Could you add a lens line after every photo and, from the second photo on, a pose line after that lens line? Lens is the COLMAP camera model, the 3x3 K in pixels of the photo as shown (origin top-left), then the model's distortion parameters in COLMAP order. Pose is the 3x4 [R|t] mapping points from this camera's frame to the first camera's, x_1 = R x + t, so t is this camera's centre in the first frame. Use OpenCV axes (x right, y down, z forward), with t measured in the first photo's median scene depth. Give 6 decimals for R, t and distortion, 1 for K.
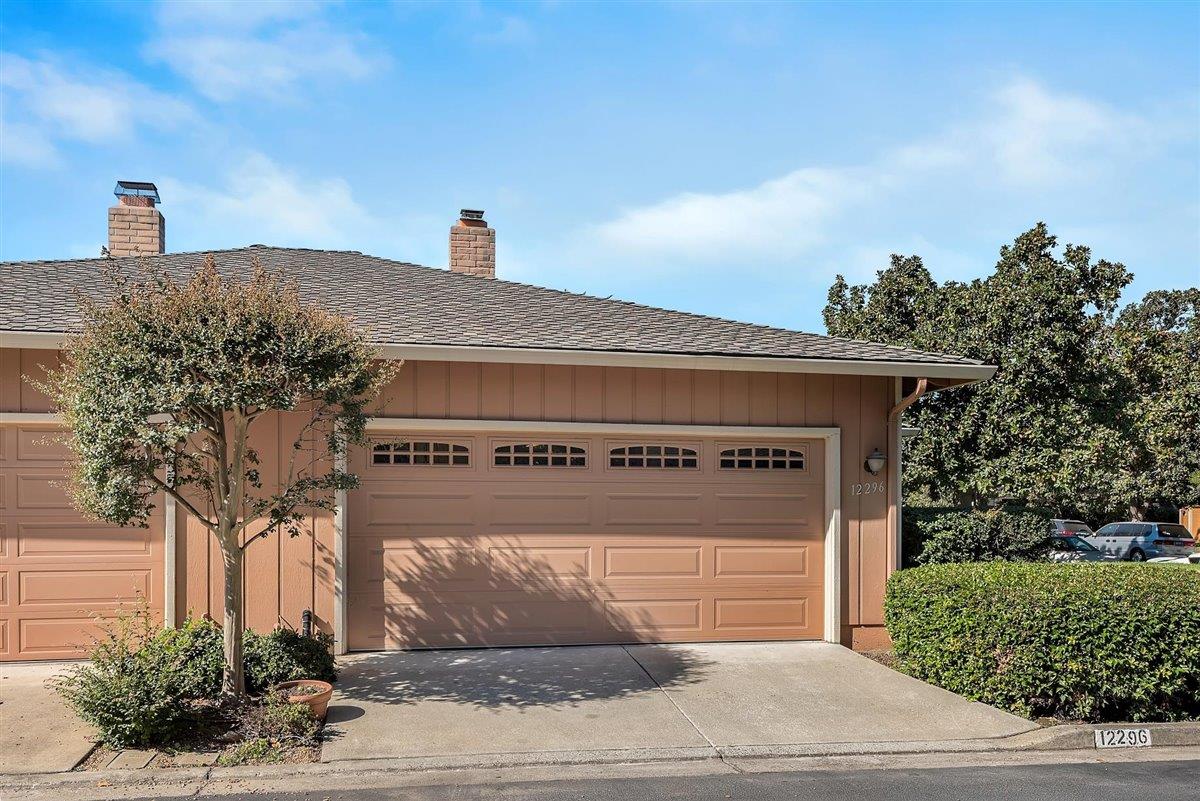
lens RADIAL K [[634.7, 0, 600.0], [0, 634.7, 400.5], [0, 0, 1]] dist [0.002674, 0.001773]
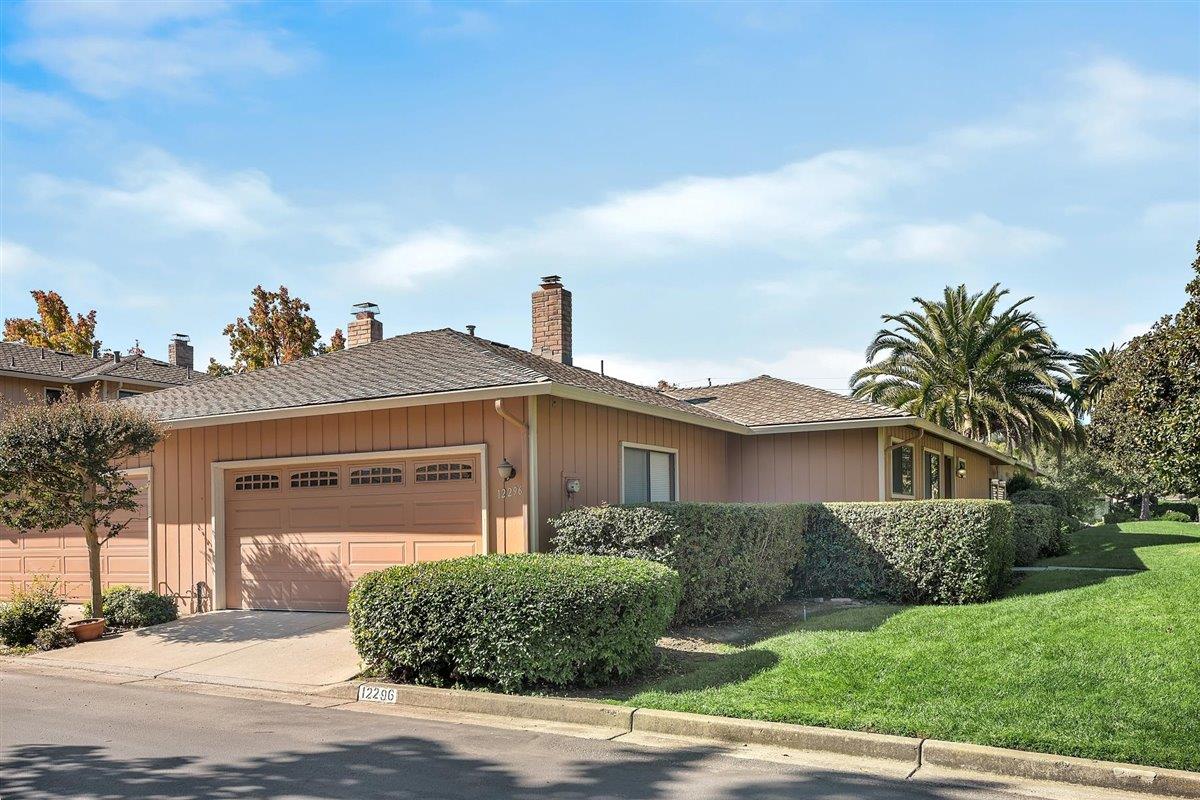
lens RADIAL K [[545.7, 0, 600.0], [0, 545.7, 400.0], [0, 0, 1]] dist [-0.003212, -0.001215]
pose [[0.901258, -0.112259, -0.418487, 1.076114], [0.102959, 0.993675, -0.044821, 0.029147], [0.420872, -0.002692, 0.907116, 0.132448]]
